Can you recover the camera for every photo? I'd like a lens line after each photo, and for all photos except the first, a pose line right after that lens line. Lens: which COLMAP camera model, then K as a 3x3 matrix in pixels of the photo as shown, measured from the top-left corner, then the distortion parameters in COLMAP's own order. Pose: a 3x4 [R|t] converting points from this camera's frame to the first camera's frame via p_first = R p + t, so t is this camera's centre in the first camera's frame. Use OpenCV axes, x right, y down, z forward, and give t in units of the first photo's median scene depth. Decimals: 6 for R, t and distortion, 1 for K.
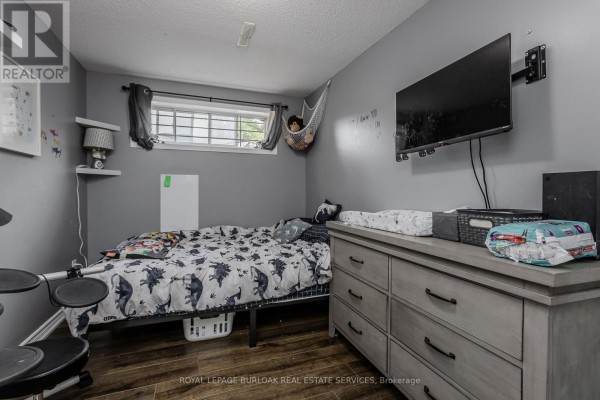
lens RADIAL K [[269.7, 0, 297.1], [0, 269.7, 196.8], [0, 0, 1]] dist [0.001151, 0.000474]
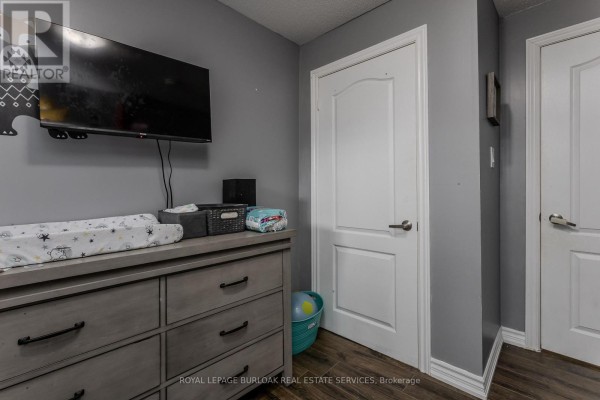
lens RADIAL K [[269.7, 0, 298.6], [0, 269.7, 194.1], [0, 0, 1]] dist [0.001151, 0.000474]
pose [[-0.413557, -0.007171, 0.910450, -0.490006], [0.027460, 0.999416, 0.020345, -0.014933], [-0.910064, 0.033415, -0.413118, 0.967501]]
